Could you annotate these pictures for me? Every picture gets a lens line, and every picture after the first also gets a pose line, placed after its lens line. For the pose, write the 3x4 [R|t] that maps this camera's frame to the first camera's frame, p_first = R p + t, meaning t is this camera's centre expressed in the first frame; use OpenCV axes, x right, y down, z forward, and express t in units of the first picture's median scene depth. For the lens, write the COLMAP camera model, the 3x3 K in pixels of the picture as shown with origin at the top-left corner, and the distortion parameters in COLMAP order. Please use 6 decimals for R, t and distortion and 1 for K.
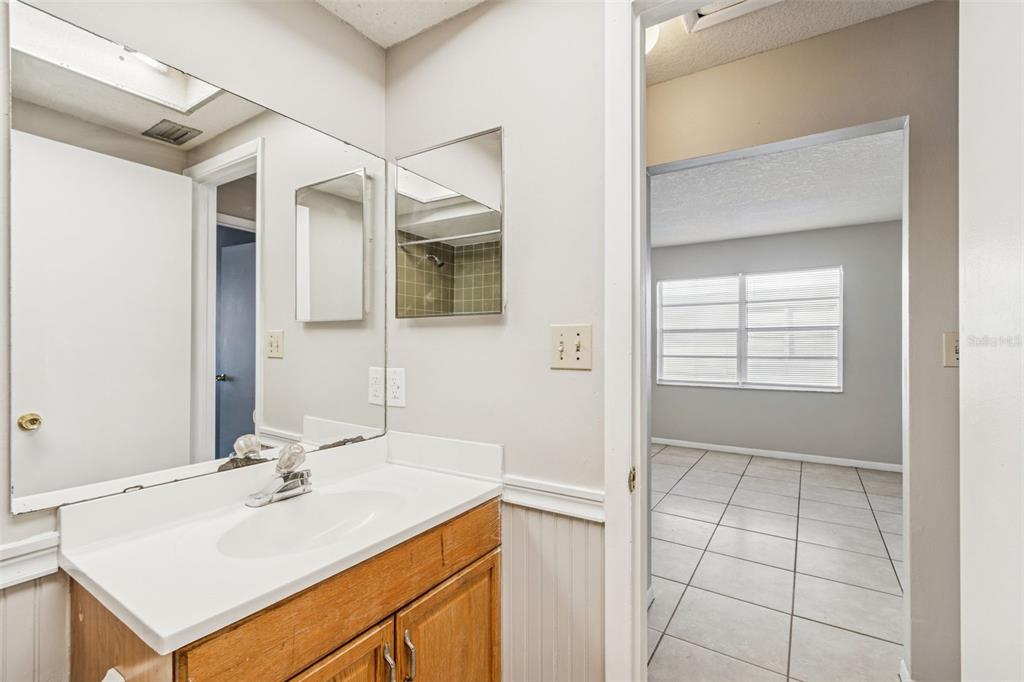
lens RADIAL K [[450.8, 0, 516.9], [0, 450.8, 344.5], [0, 0, 1]] dist [0.001227, -0.000177]
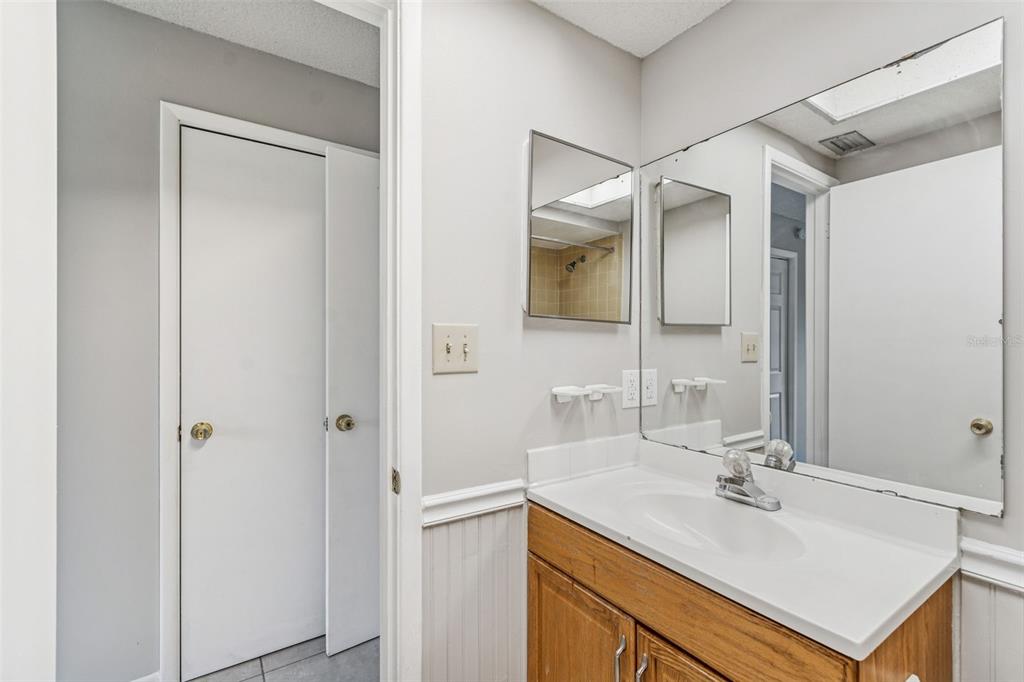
lens RADIAL K [[469.8, 0, 512.0], [0, 469.8, 341.0], [0, 0, 1]] dist [-0.000276, -0.000083]
pose [[0.406046, 0.002149, 0.913850, -1.374808], [0.005688, 0.999972, -0.004878, -0.010143], [-0.913835, 0.007179, 0.406023, 0.828313]]
